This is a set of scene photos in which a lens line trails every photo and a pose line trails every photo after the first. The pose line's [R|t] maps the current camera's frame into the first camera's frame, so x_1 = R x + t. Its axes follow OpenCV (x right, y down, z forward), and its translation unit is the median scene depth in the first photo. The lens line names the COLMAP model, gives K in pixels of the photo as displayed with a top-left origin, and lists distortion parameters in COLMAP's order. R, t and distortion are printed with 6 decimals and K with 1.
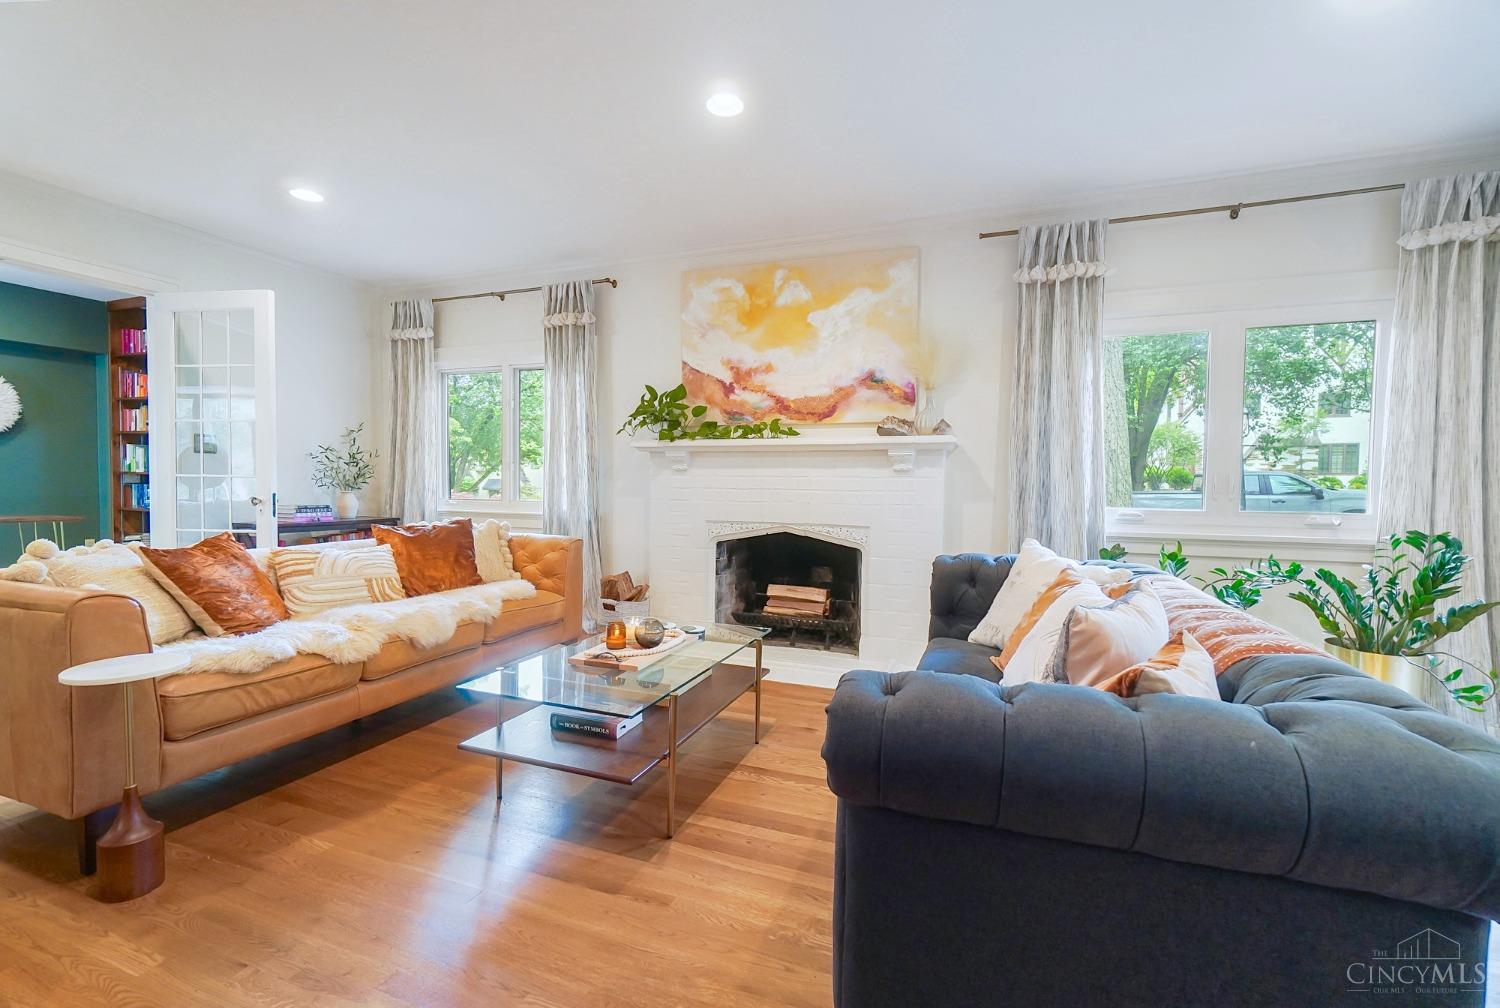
lens RADIAL K [[659.0, 0, 745.7], [0, 659.0, 491.3], [0, 0, 1]] dist [0.009850, -0.000282]
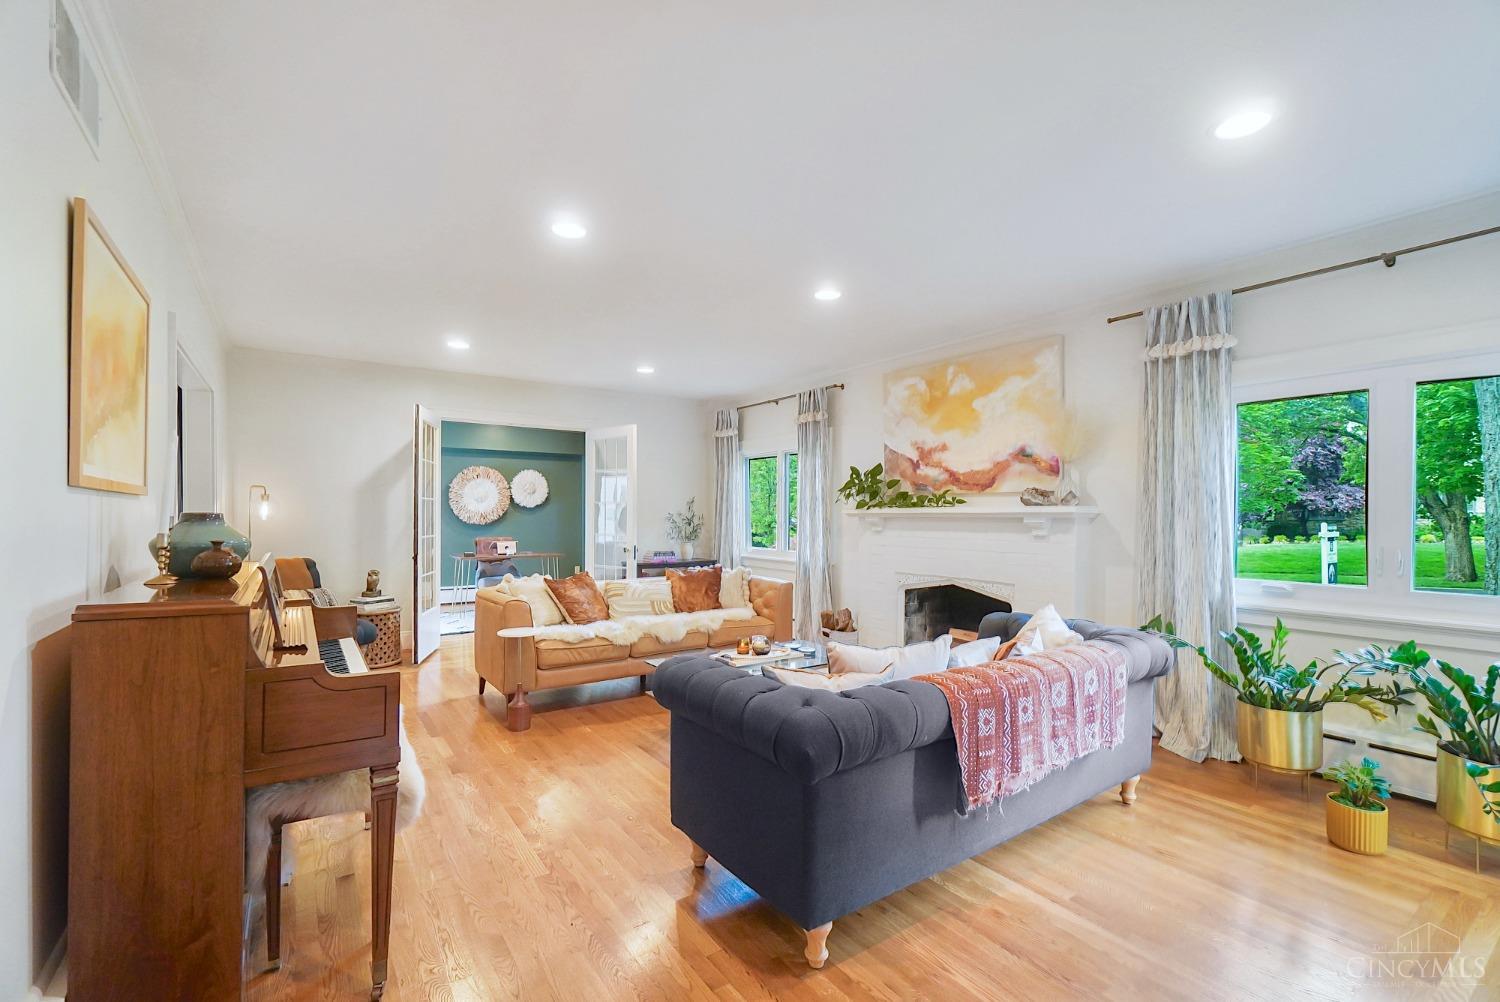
lens RADIAL K [[648.8, 0, 750.0], [0, 648.8, 501.0], [0, 0, 1]] dist [0.042903, -0.000502]
pose [[0.835802, -0.020686, -0.548641, 0.403448], [-0.001994, 0.999169, -0.040711, -0.040971], [0.549027, 0.035120, 0.835066, -0.194419]]
